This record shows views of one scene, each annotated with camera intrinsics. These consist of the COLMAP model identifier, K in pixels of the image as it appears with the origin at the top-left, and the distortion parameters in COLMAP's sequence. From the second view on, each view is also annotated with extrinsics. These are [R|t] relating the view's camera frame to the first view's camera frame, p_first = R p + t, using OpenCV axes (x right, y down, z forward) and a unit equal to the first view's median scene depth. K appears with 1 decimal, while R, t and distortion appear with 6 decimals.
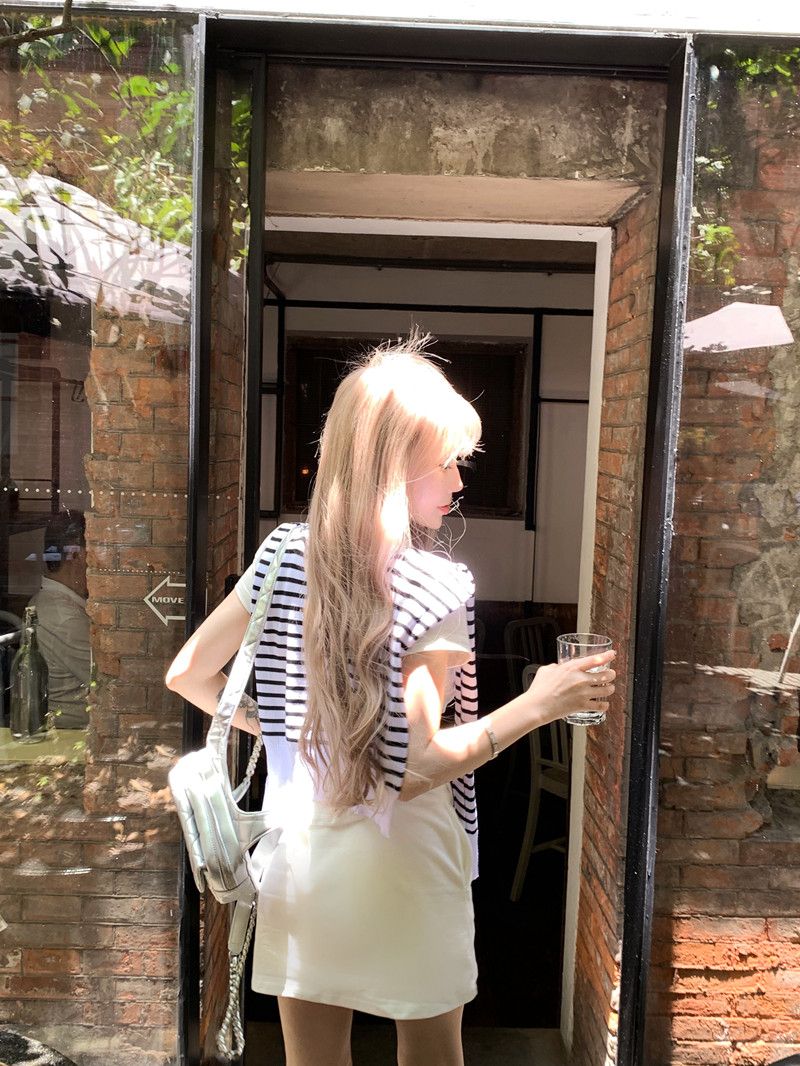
lens RADIAL K [[1138.3, 0, 398.1], [0, 1138.3, 543.7], [0, 0, 1]] dist [0.038860, 0.000000]
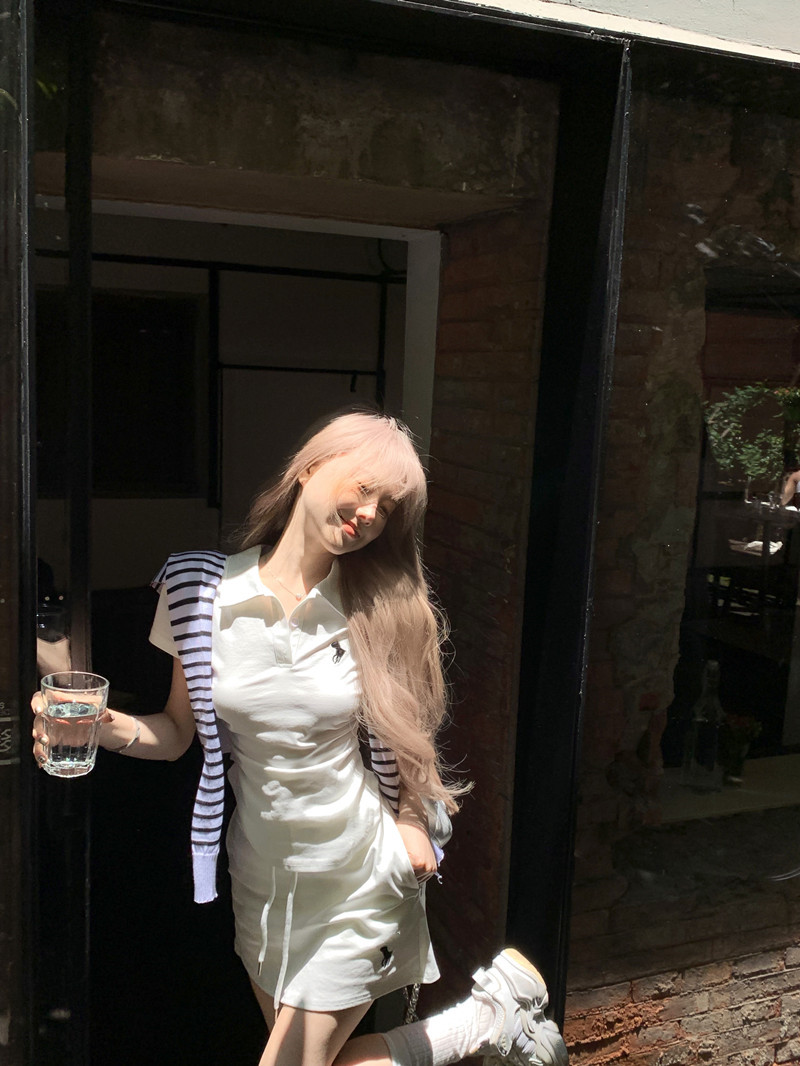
lens RADIAL K [[1138.3, 0, 374.4], [0, 1138.3, 557.6], [0, 0, 1]] dist [0.038860, 0.000000]
pose [[0.932990, -0.056421, 0.355452, -0.217546], [0.023888, 0.995166, 0.095261, -0.133825], [-0.359109, -0.080387, 0.929827, 0.224277]]
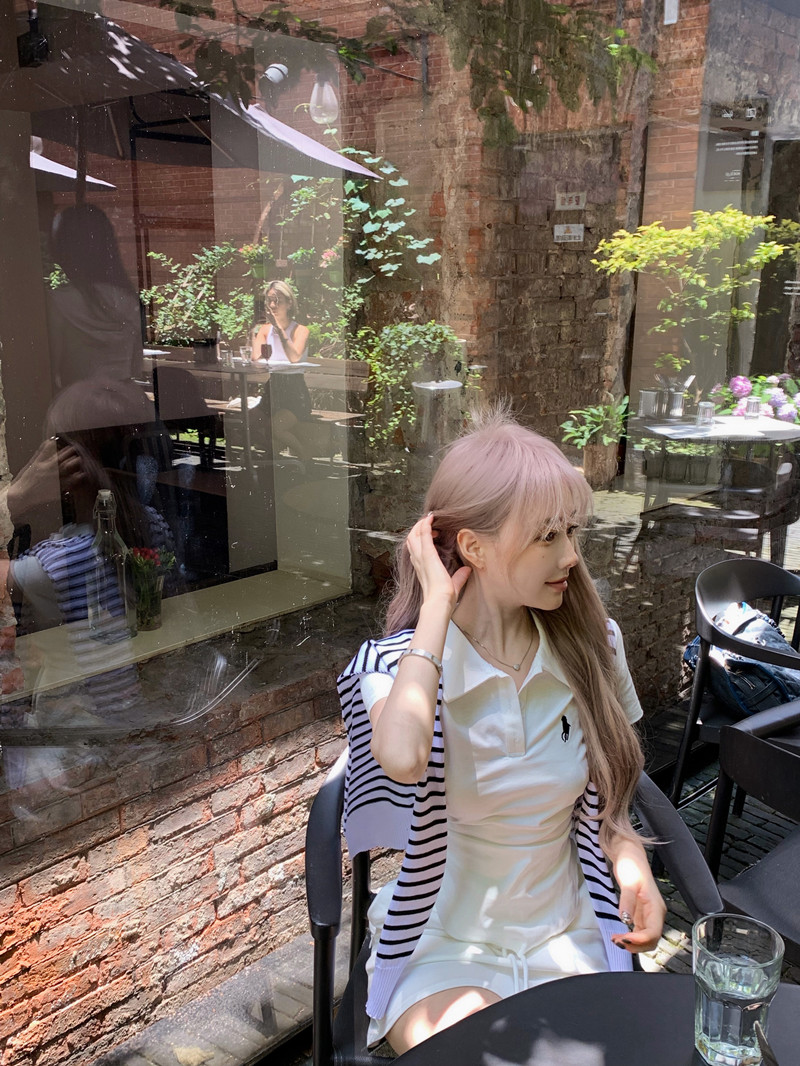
lens RADIAL K [[1083.6, 0, 392.2], [0, 1083.6, 570.8], [0, 0, 1]] dist [0.017344, 0.000000]
pose [[0.695768, -0.226235, 0.681707, 0.045696], [0.093675, 0.969575, 0.226162, -0.023267], [-0.712132, -0.093497, 0.695792, 0.348403]]
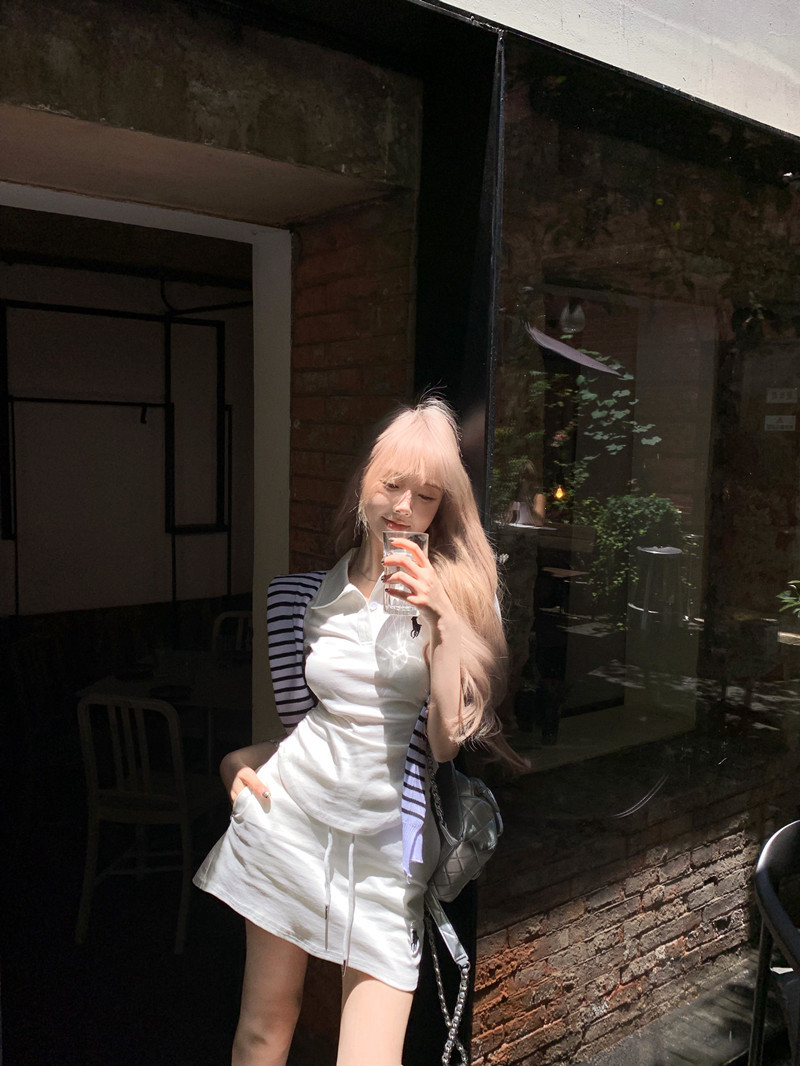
lens RADIAL K [[1000.5, 0, 380.9], [0, 1000.5, 555.5], [0, 0, 1]] dist [0.032981, 0.000000]
pose [[0.805833, -0.087162, 0.585692, -0.291617], [0.060006, 0.996036, 0.065669, -0.079681], [-0.589094, -0.017773, 0.807869, 0.364630]]
